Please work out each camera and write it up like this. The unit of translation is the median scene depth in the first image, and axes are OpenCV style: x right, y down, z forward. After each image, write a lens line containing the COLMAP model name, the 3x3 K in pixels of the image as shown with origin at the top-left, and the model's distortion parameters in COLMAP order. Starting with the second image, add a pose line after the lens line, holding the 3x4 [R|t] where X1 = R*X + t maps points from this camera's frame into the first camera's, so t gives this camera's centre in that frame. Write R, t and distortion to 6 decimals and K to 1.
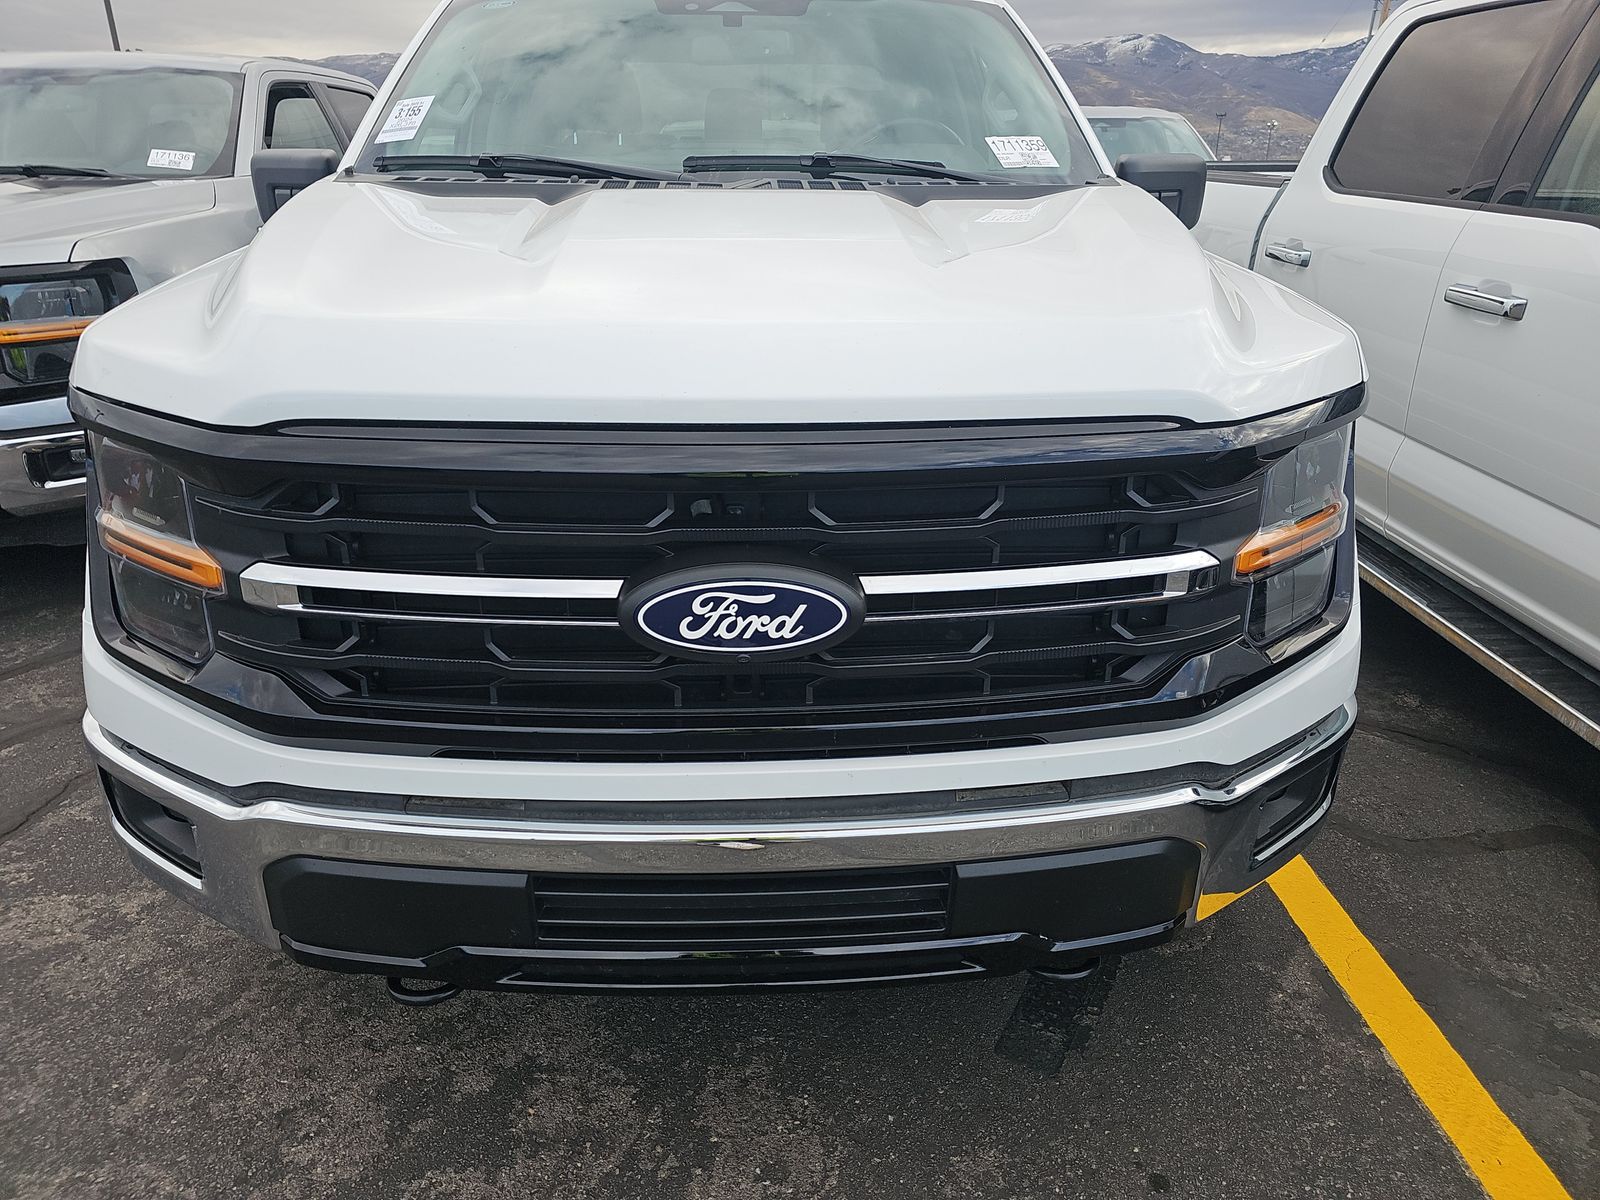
lens RADIAL K [[1028.7, 0, 794.6], [0, 1028.7, 593.5], [0, 0, 1]] dist [0.074754, -0.067769]
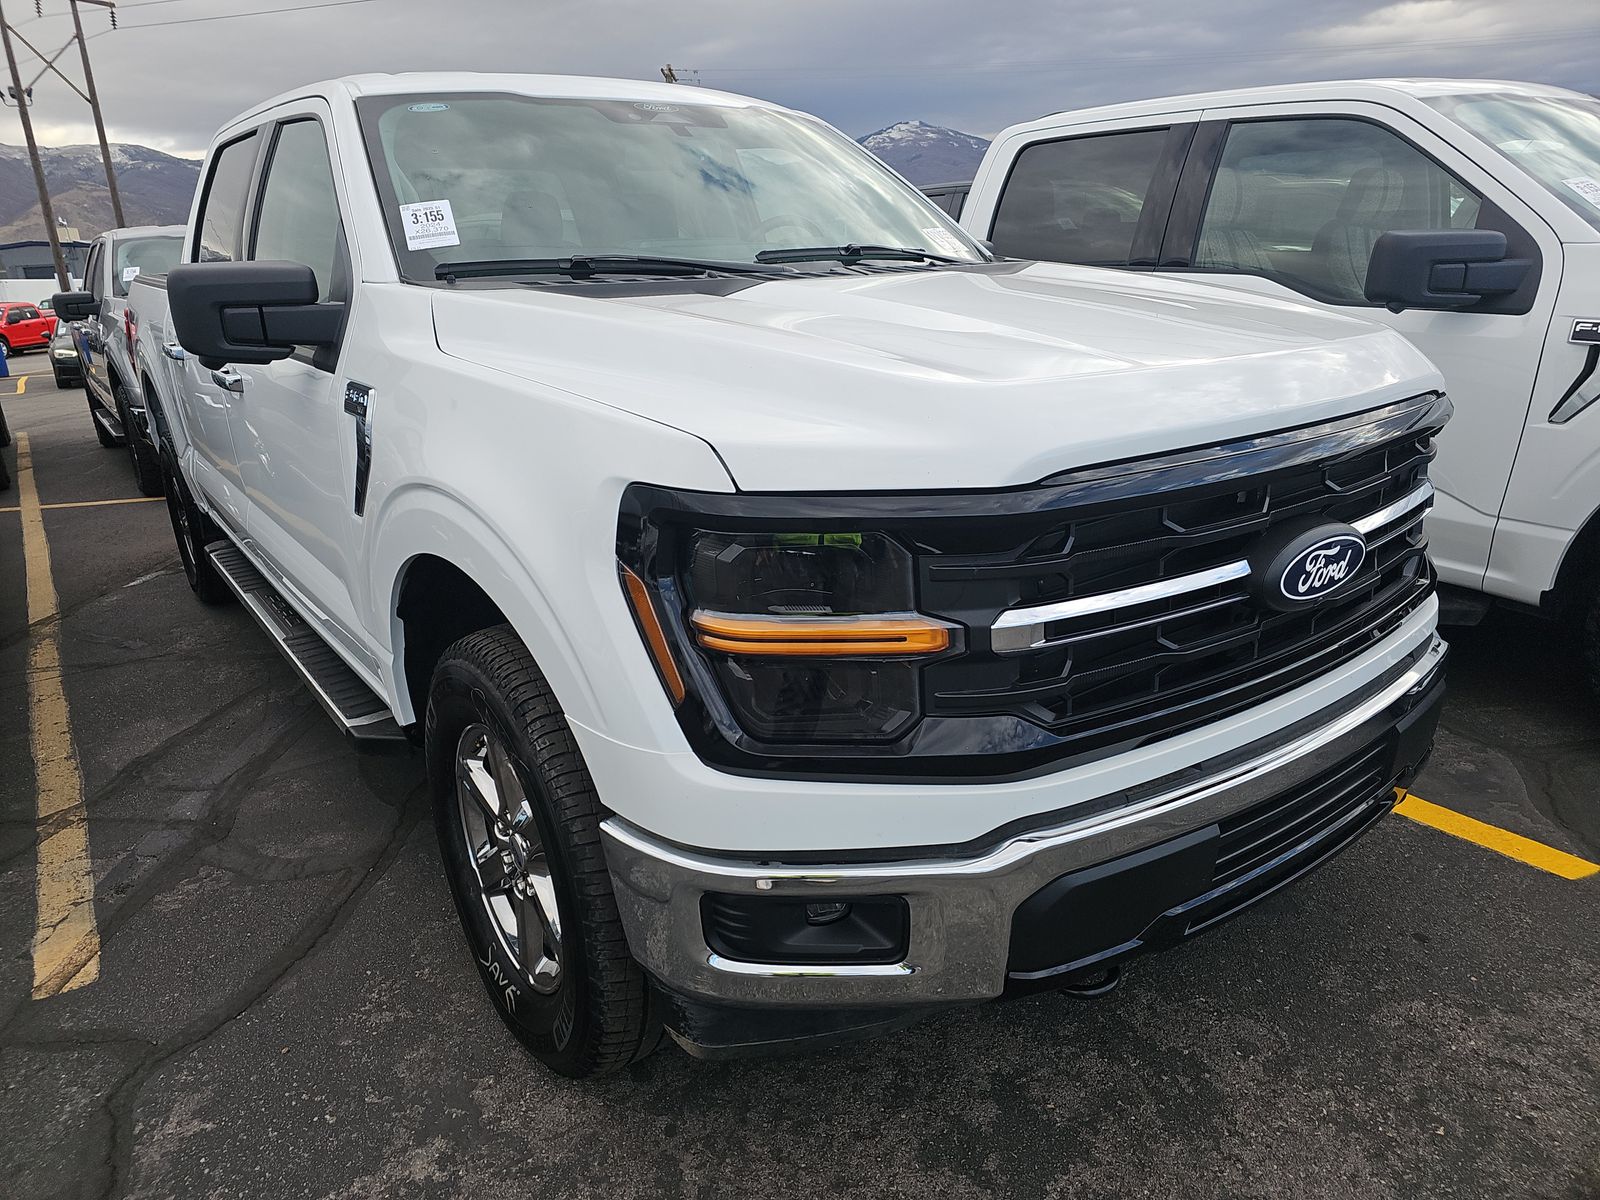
lens RADIAL K [[1028.7, 0, 794.6], [0, 1028.7, 593.5], [0, 0, 1]] dist [0.074754, -0.067769]
pose [[0.835262, -0.201617, 0.511554, -1.176253], [0.243668, 0.969732, -0.015662, -0.080351], [-0.492913, 0.137731, 0.859108, 0.173126]]
